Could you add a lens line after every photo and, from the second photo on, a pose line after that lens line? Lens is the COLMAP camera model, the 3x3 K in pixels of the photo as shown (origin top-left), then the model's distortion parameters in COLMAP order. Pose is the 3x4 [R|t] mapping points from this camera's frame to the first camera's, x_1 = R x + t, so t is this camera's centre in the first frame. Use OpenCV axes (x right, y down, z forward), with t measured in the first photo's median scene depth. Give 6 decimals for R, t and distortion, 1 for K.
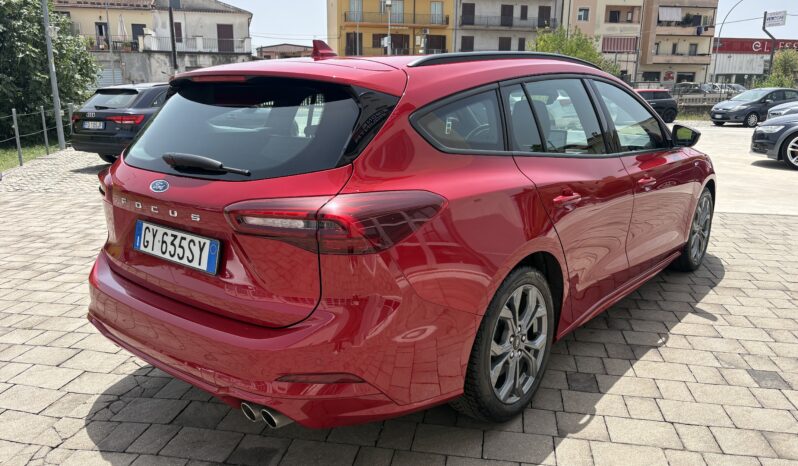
lens RADIAL K [[604.2, 0, 396.1], [0, 604.2, 237.7], [0, 0, 1]] dist [-0.015917, 0.015659]
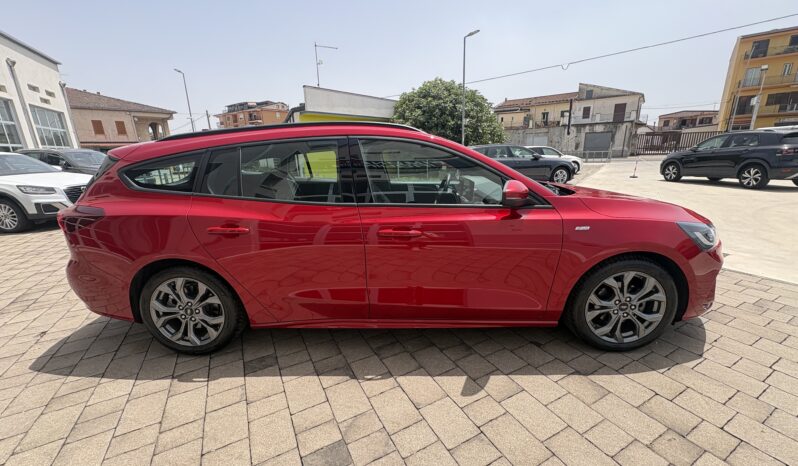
lens RADIAL K [[309.5, 0, 399.3], [0, 309.5, 233.8], [0, 0, 1]] dist [0.001585, -0.000011]
pose [[0.620815, 0.174883, -0.764202, 0.703985], [-0.150146, 0.983279, 0.103044, -0.130419], [0.769445, 0.050770, 0.636692, 0.531146]]
